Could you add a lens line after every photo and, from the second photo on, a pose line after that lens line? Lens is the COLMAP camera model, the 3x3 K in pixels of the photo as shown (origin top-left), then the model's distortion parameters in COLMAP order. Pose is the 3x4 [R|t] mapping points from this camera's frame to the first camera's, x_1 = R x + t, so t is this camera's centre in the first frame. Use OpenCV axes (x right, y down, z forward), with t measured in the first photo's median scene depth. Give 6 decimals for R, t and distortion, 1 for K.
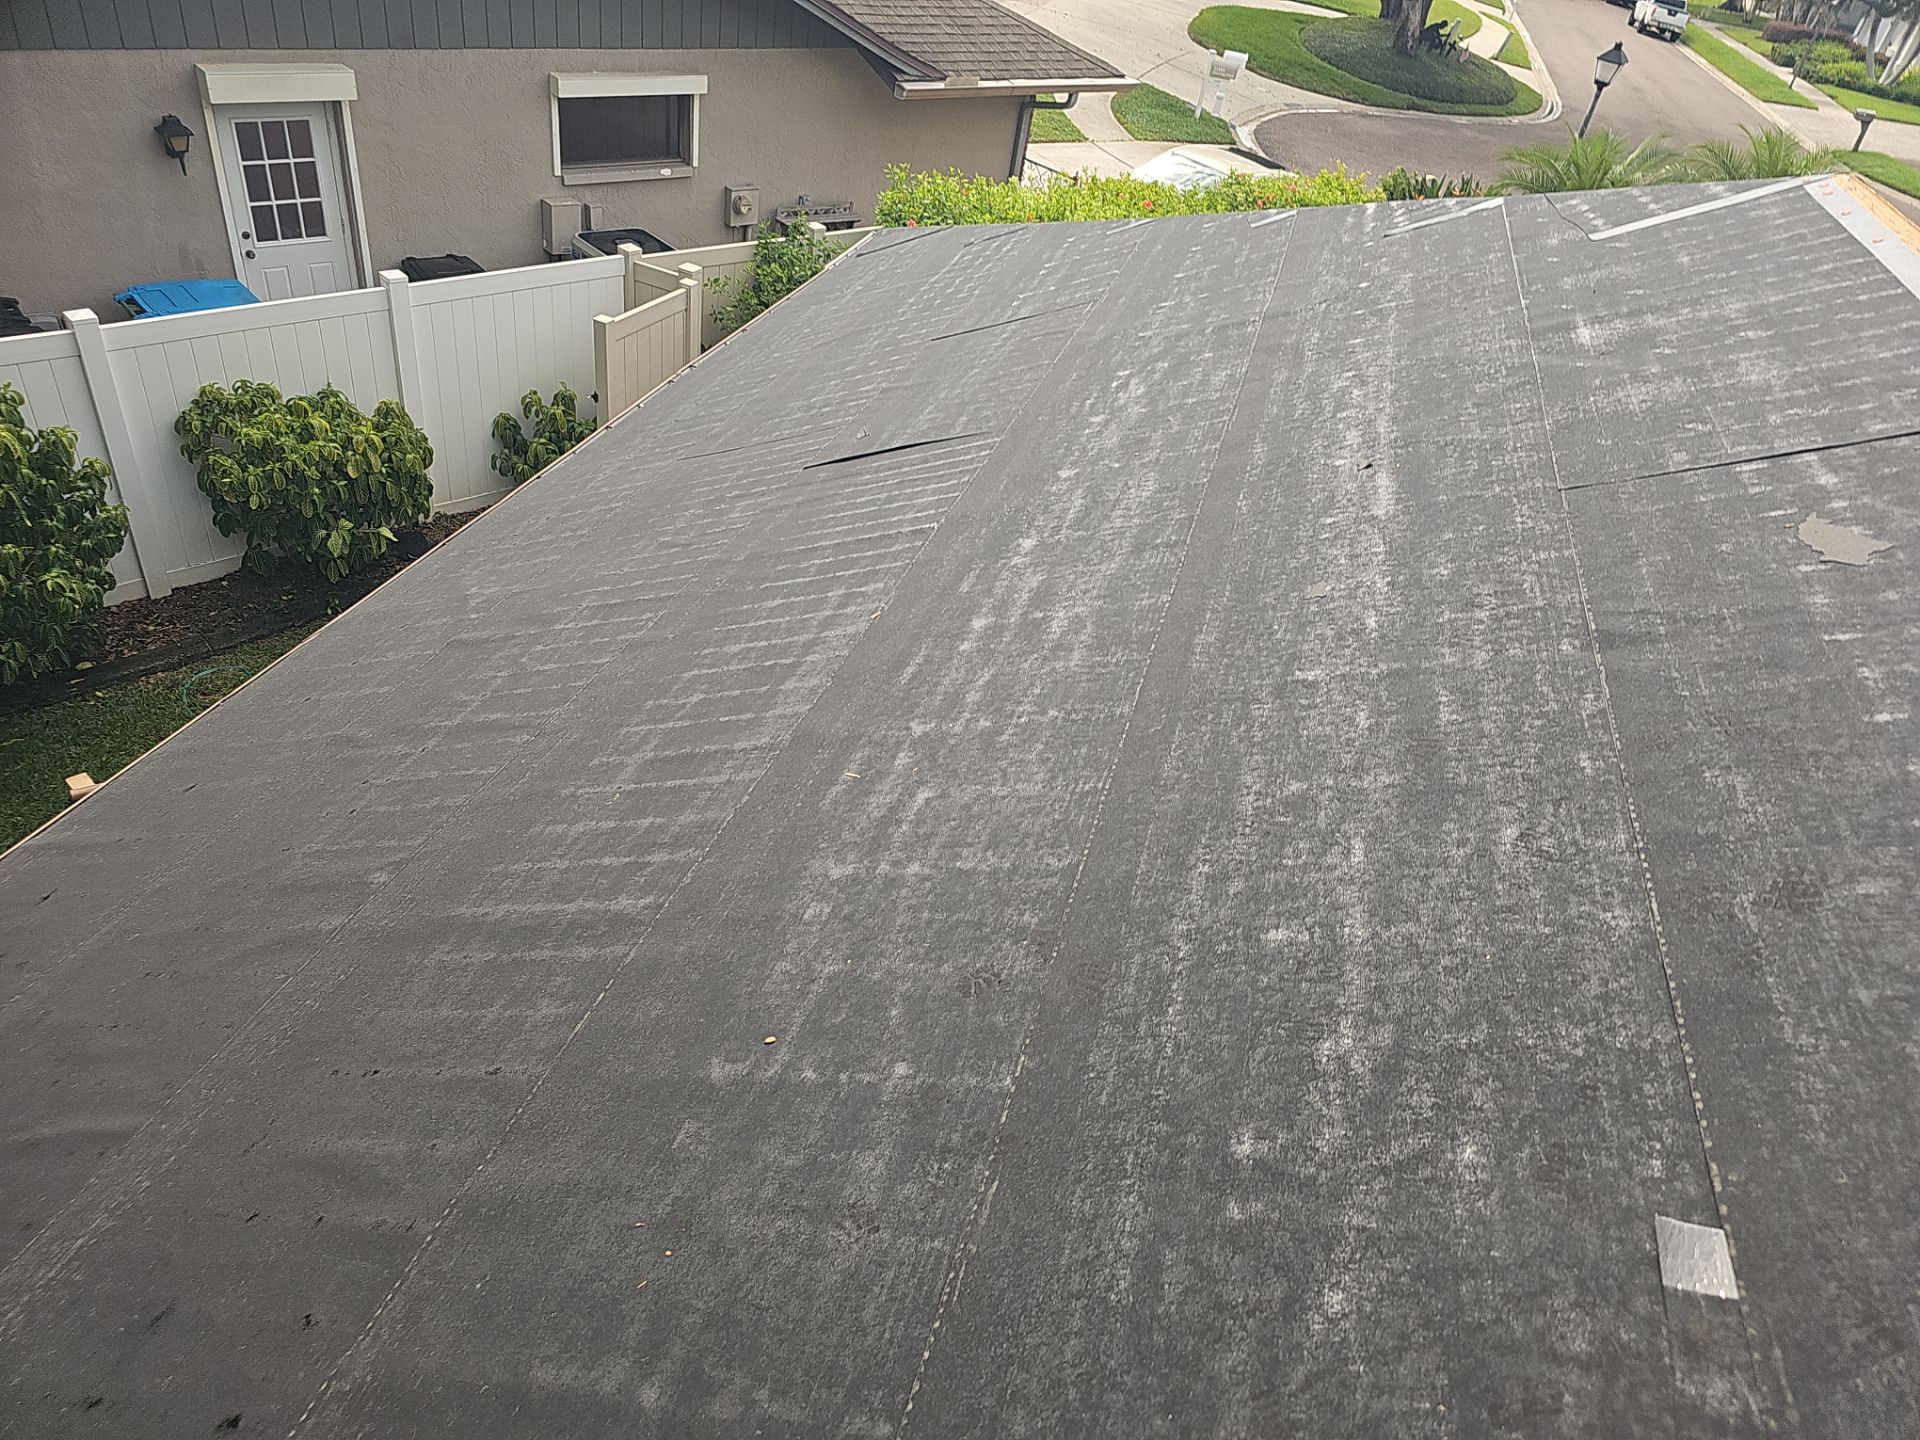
lens RADIAL K [[1357.7, 0, 960.0], [0, 1357.7, 720.0], [0, 0, 1]] dist [0.045240, -0.032544]
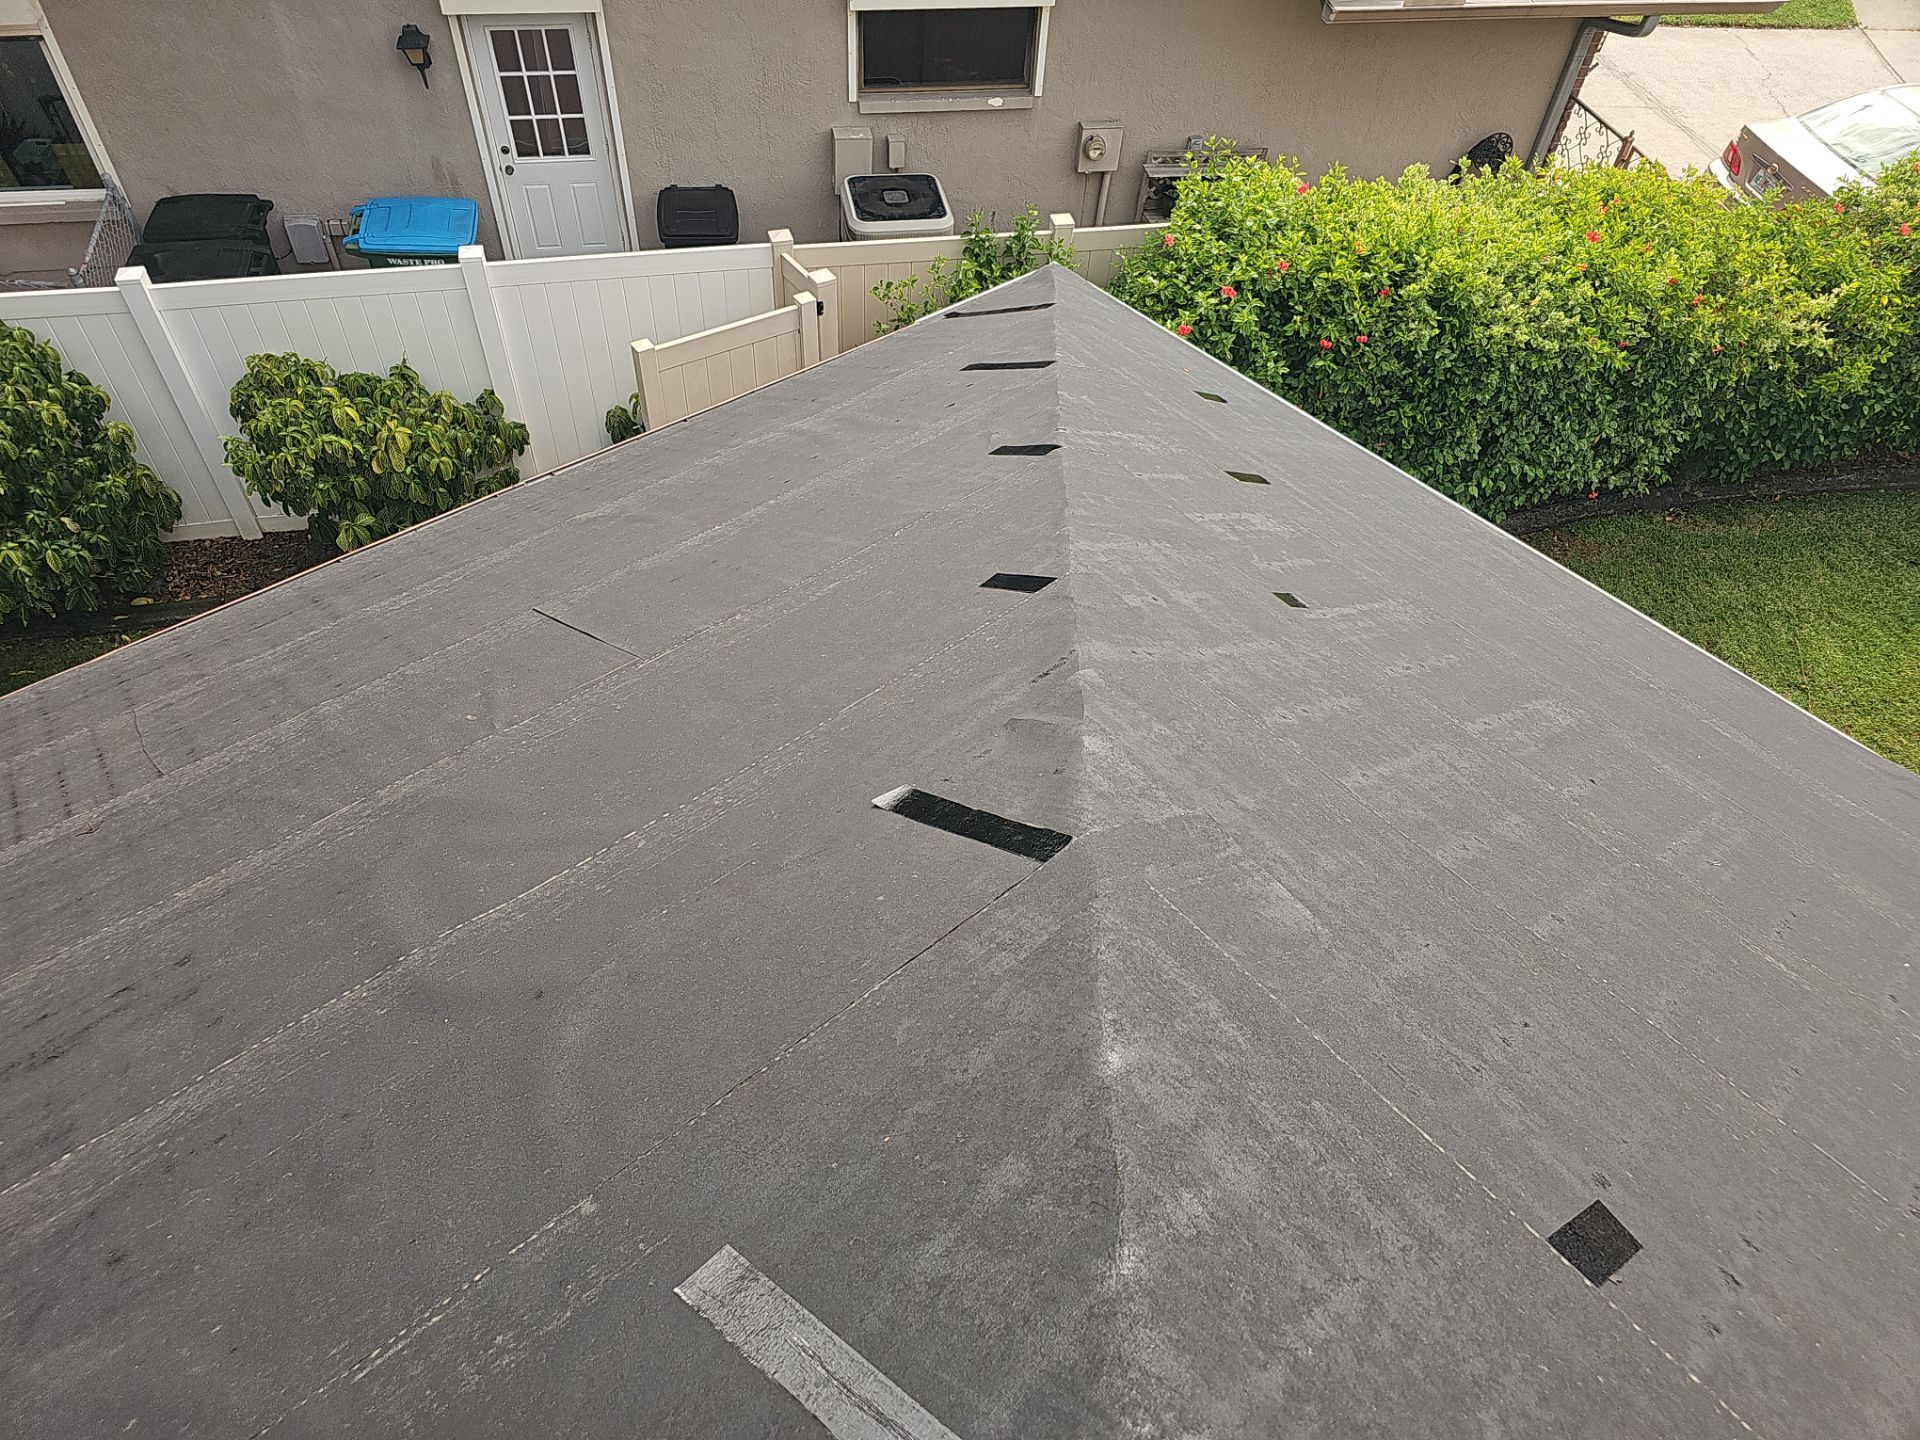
lens RADIAL K [[1357.7, 0, 960.0], [0, 1357.7, 720.0], [0, 0, 1]] dist [0.045240, -0.032544]
pose [[0.846511, 0.304700, -0.436551, 0.276951], [-0.244129, 0.950887, 0.190303, -0.234738], [0.473096, -0.054519, 0.879322, 0.295402]]
